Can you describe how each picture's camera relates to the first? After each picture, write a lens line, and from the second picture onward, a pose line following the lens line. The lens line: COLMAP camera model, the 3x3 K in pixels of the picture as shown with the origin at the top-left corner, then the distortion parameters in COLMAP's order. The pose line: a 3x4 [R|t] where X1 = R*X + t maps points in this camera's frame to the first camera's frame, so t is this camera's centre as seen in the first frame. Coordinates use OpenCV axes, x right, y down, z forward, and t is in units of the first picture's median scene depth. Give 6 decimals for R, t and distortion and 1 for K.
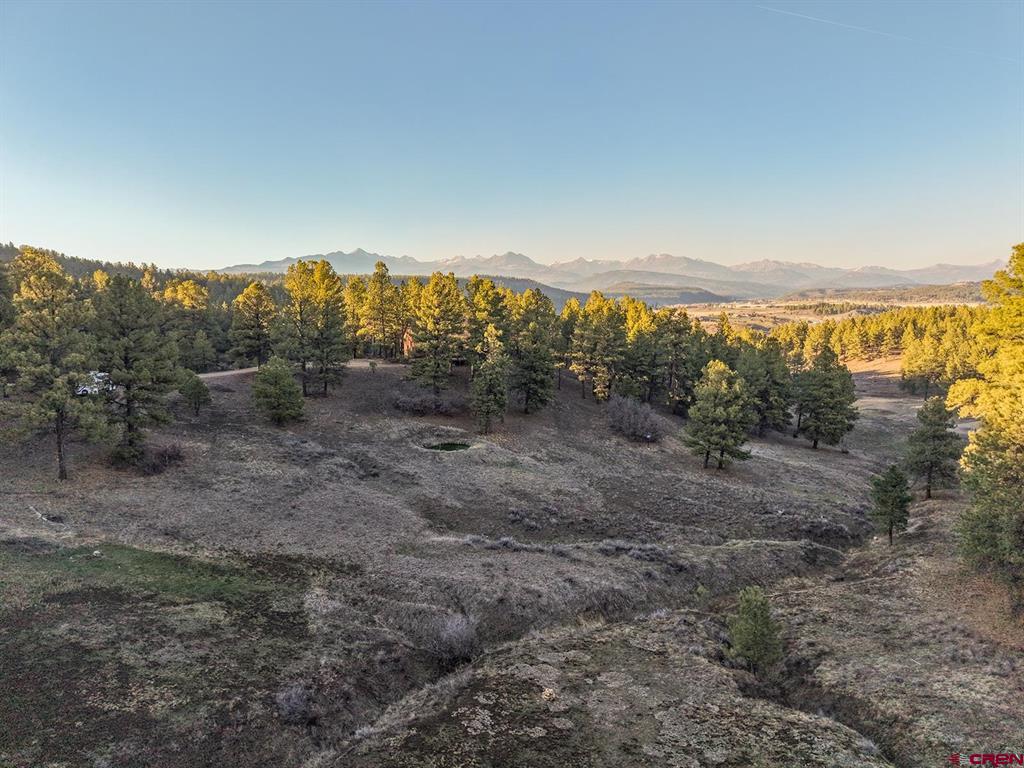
lens RADIAL K [[682.5, 0, 512.0], [0, 682.5, 384.0], [0, 0, 1]] dist [0.029481, -0.026018]
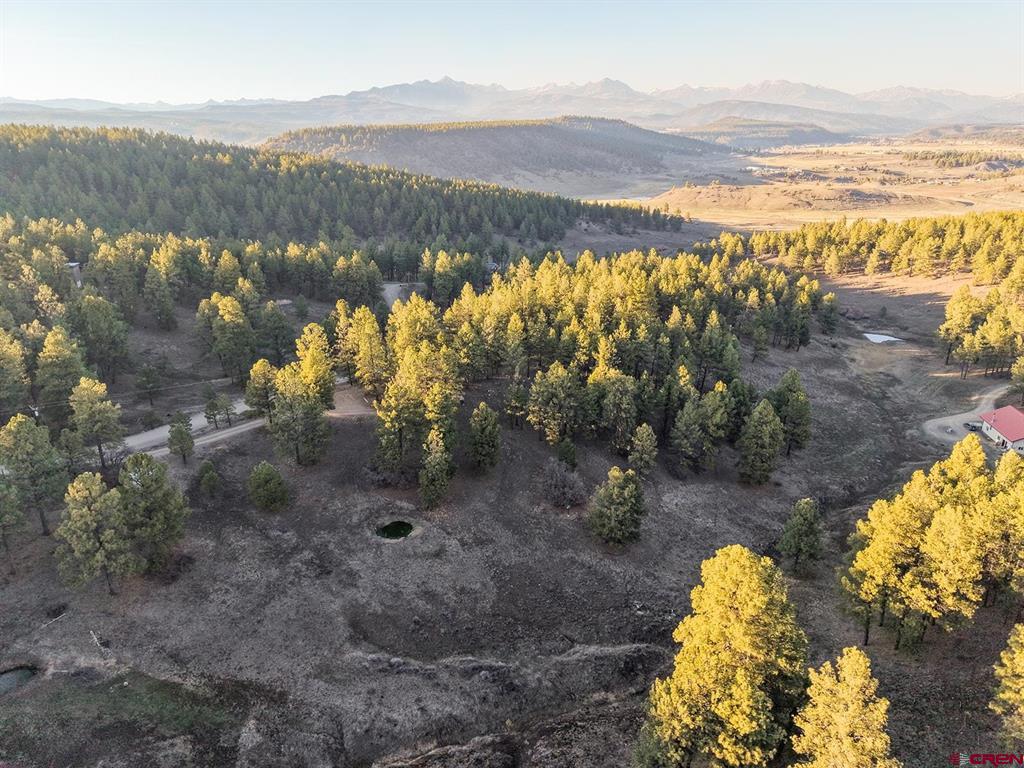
lens RADIAL K [[682.5, 0, 512.0], [0, 682.5, 384.0], [0, 0, 1]] dist [0.029481, -0.026018]
pose [[0.991610, 0.047476, -0.120232, 0.278839], [-0.018772, 0.973140, 0.229447, -0.495561], [0.127896, -0.225265, 0.965867, -0.182018]]
